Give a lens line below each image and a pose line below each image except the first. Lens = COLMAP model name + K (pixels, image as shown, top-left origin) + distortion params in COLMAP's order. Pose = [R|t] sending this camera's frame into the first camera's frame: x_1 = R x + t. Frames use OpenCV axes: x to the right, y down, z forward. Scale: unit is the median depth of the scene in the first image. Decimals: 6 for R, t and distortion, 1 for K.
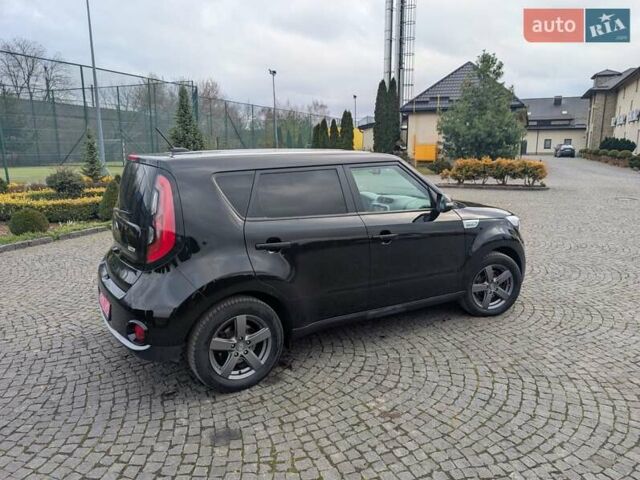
lens RADIAL K [[463.6, 0, 321.0], [0, 463.6, 237.0], [0, 0, 1]] dist [0.015798, -0.010170]
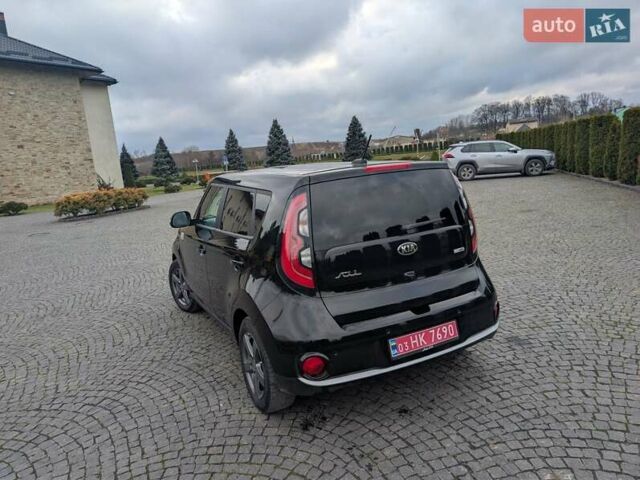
lens RADIAL K [[463.6, 0, 322.2], [0, 463.6, 237.9], [0, 0, 1]] dist [0.015798, -0.010170]
pose [[0.074856, -0.176217, 0.981501, -0.972577], [0.279036, 0.948645, 0.149037, -0.158574], [-0.957359, 0.262718, 0.120182, 0.795481]]
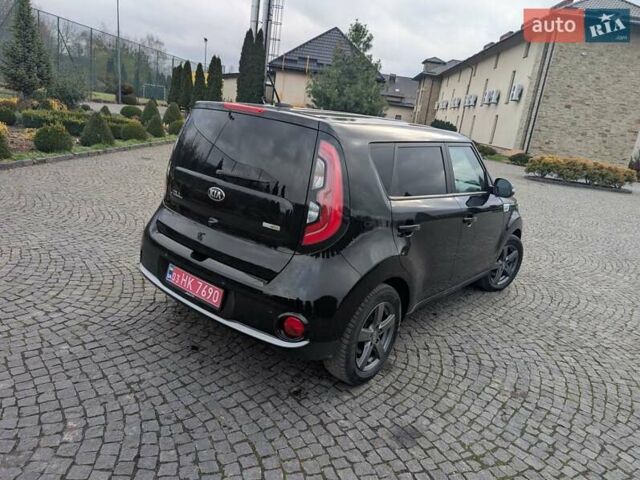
lens RADIAL K [[463.6, 0, 322.8], [0, 463.6, 239.8], [0, 0, 1]] dist [0.015798, -0.010170]
pose [[0.930738, 0.029829, 0.364468, -0.427004], [-0.066114, 0.993969, 0.087485, -0.018892], [-0.359660, -0.105522, 0.927097, 0.141919]]
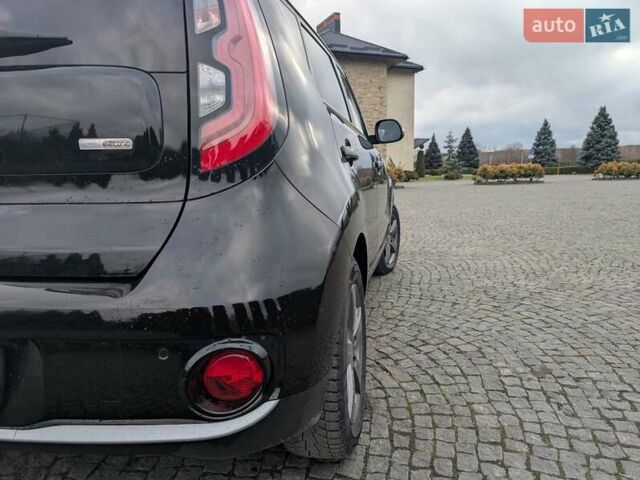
lens RADIAL K [[463.6, 0, 323.2], [0, 463.6, 236.2], [0, 0, 1]] dist [0.015798, -0.010170]
pose [[0.675637, -0.111554, 0.728746, -0.376390], [0.158306, 0.987380, 0.004377, 0.076350], [-0.720037, 0.112407, 0.684771, 0.468941]]
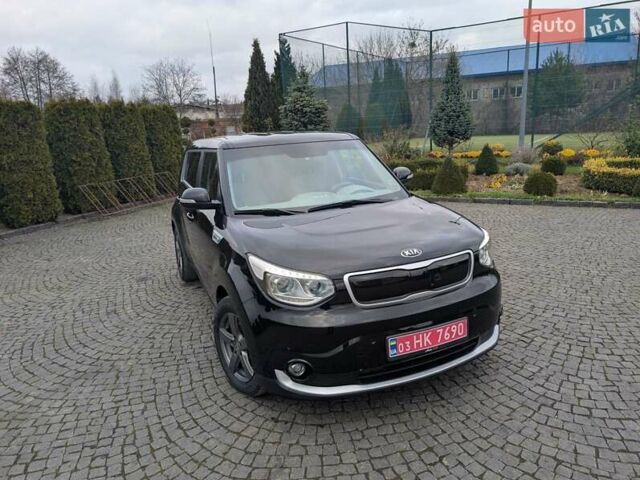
lens RADIAL K [[463.6, 0, 322.8], [0, 463.6, 240.6], [0, 0, 1]] dist [0.015798, -0.010170]
pose [[-0.136380, 0.250556, -0.958448, 0.960923], [-0.142110, 0.952533, 0.269231, -0.237329], [0.980411, 0.172923, -0.094300, 1.163501]]
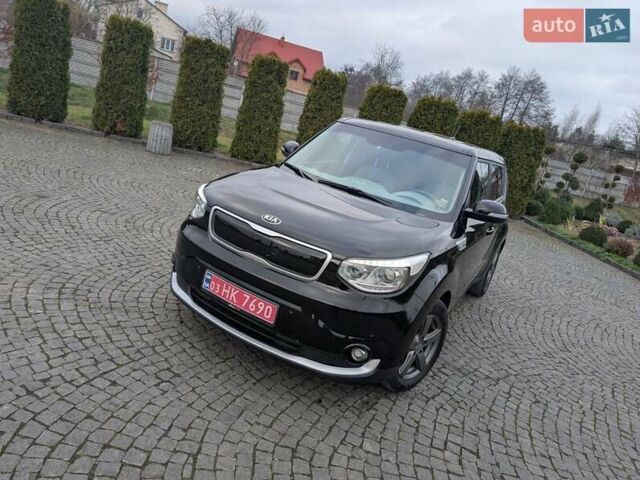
lens RADIAL K [[463.6, 0, 316.0], [0, 463.6, 237.2], [0, 0, 1]] dist [0.015798, -0.010170]
pose [[-0.867765, -0.072414, -0.491670, 0.638565], [-0.312711, 0.848485, 0.426949, -0.334833], [0.386258, 0.524242, -0.758930, 1.700484]]
